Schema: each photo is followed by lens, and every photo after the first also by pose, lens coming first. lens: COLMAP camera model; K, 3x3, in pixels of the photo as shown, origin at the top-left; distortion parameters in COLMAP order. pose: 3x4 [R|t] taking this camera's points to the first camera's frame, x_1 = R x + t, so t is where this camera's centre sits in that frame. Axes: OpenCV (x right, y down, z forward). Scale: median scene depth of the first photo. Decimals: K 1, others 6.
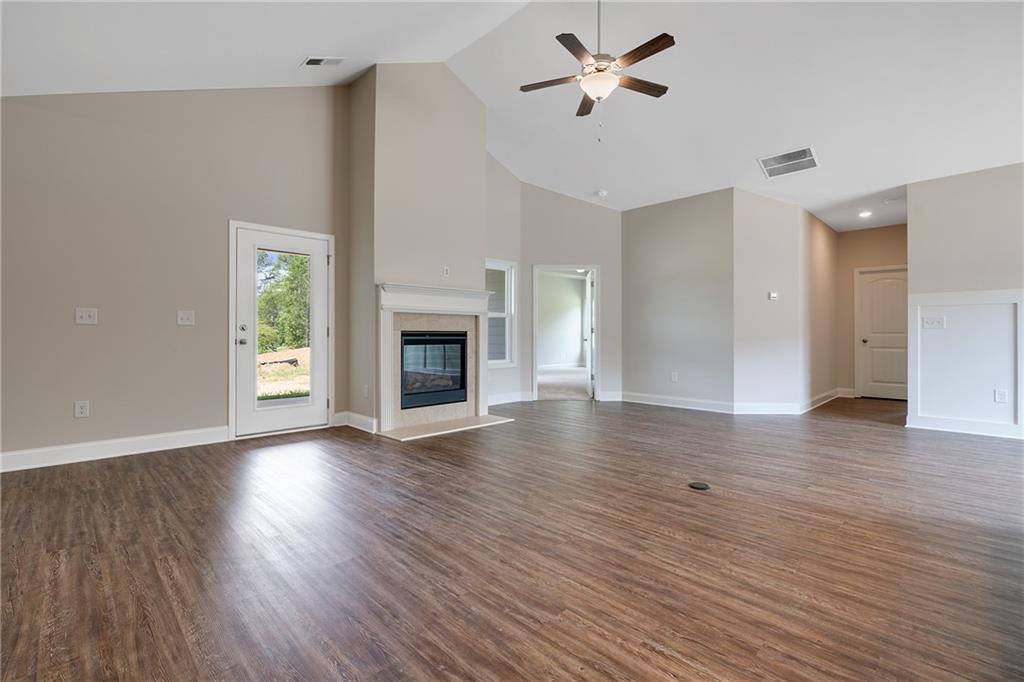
lens RADIAL K [[458.1, 0, 509.5], [0, 458.1, 336.5], [0, 0, 1]] dist [-0.015522, 0.000050]
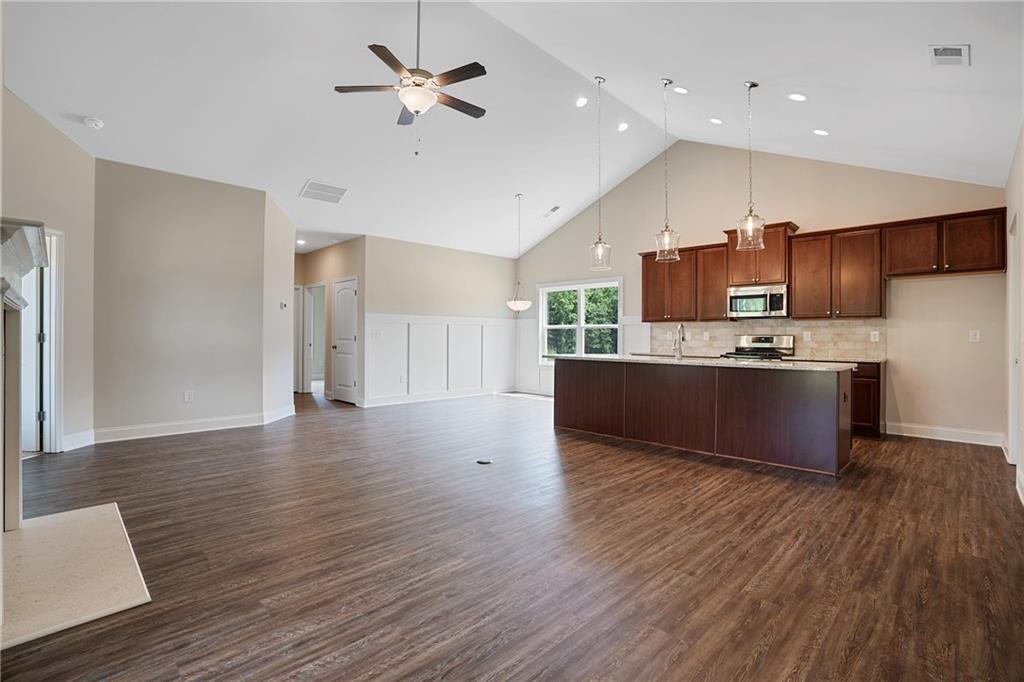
lens RADIAL K [[470.4, 0, 506.5], [0, 470.4, 337.6], [0, 0, 1]] dist [-0.061377, 0.015911]
pose [[-0.002319, -0.002683, 0.999994, -0.613290], [-0.002823, 0.999992, 0.002677, -0.024822], [-0.999993, -0.002816, -0.002326, 0.602825]]
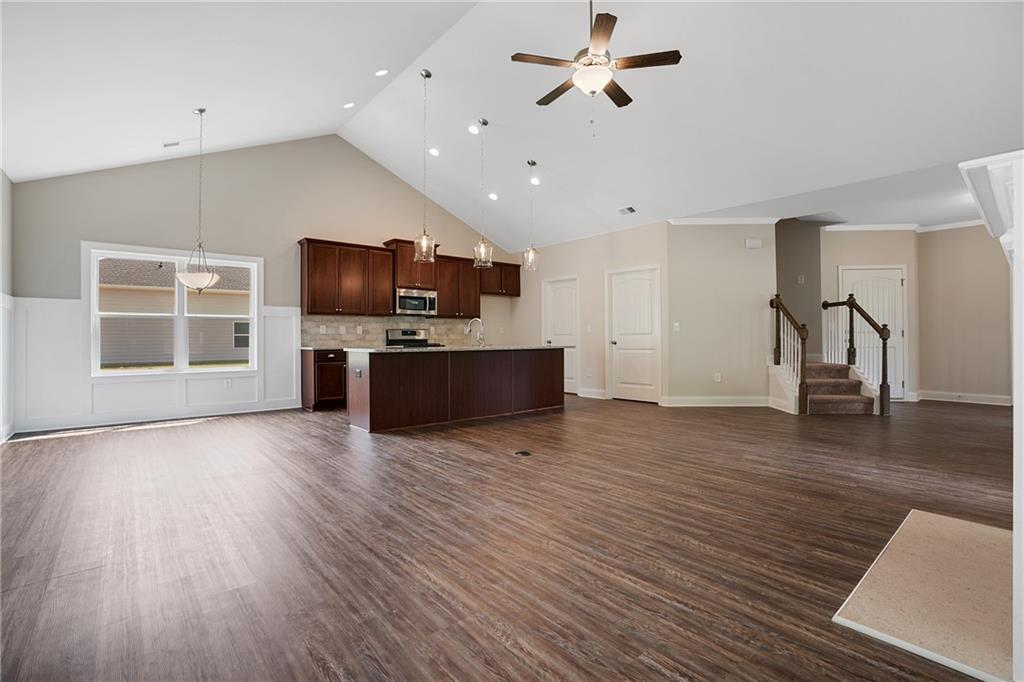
lens RADIAL K [[470.4, 0, 506.5], [0, 470.4, 337.6], [0, 0, 1]] dist [-0.061377, 0.015911]
pose [[-0.996727, 0.003302, 0.080772, 0.227502], [0.003604, 0.999987, 0.003590, -0.005961], [-0.080759, 0.003870, -0.996726, 1.497629]]
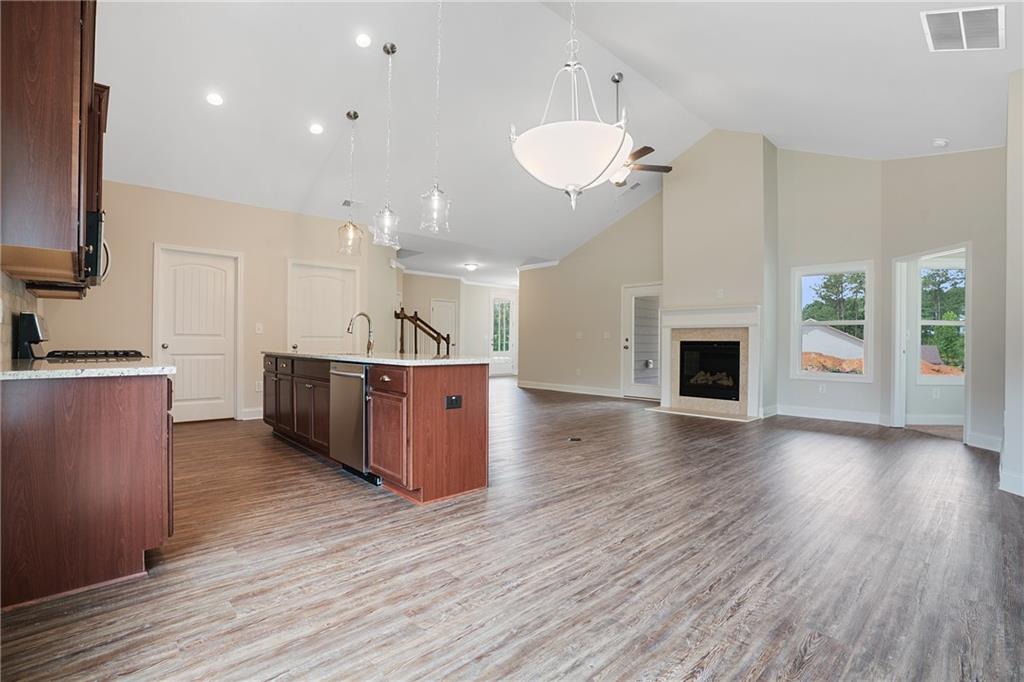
lens RADIAL K [[470.4, 0, 506.5], [0, 470.4, 337.6], [0, 0, 1]] dist [-0.061377, 0.015911]
pose [[-0.035812, -0.012917, -0.999275, 1.311202], [-0.009113, 0.999879, -0.012598, 0.000384], [0.999317, 0.008655, -0.035926, 0.525617]]
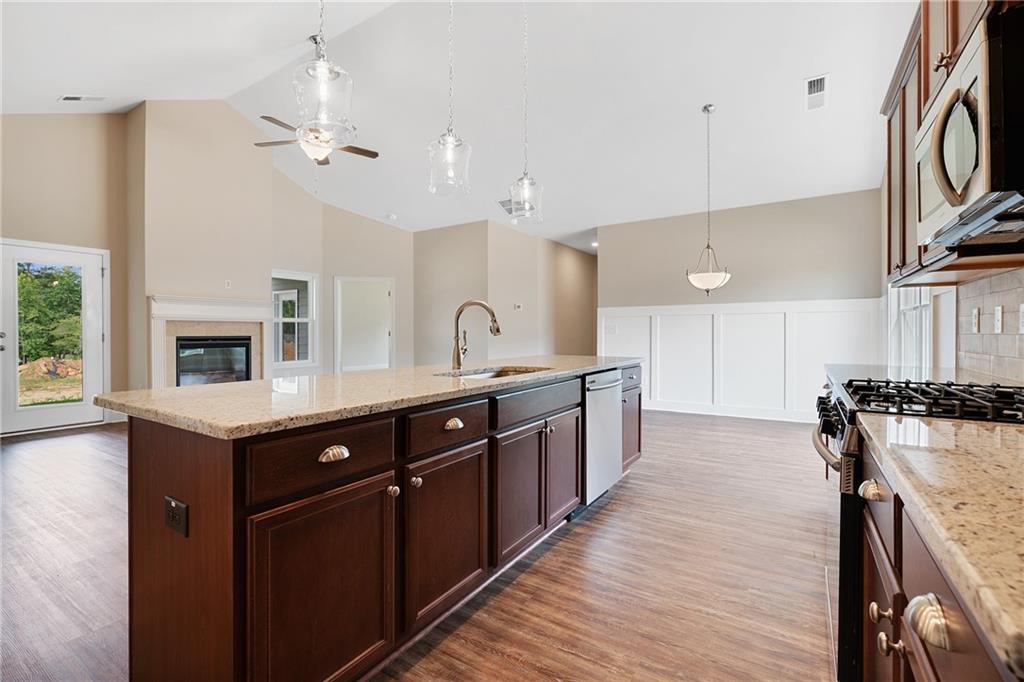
lens RADIAL K [[455.4, 0, 512.0], [0, 455.4, 341.0], [0, 0, 1]] dist [-0.013082, 0.000483]
pose [[0.974865, -0.006295, 0.222706, 0.343592], [0.002962, 0.999879, 0.015293, -0.016602], [-0.222775, -0.014249, 0.974766, -0.300083]]
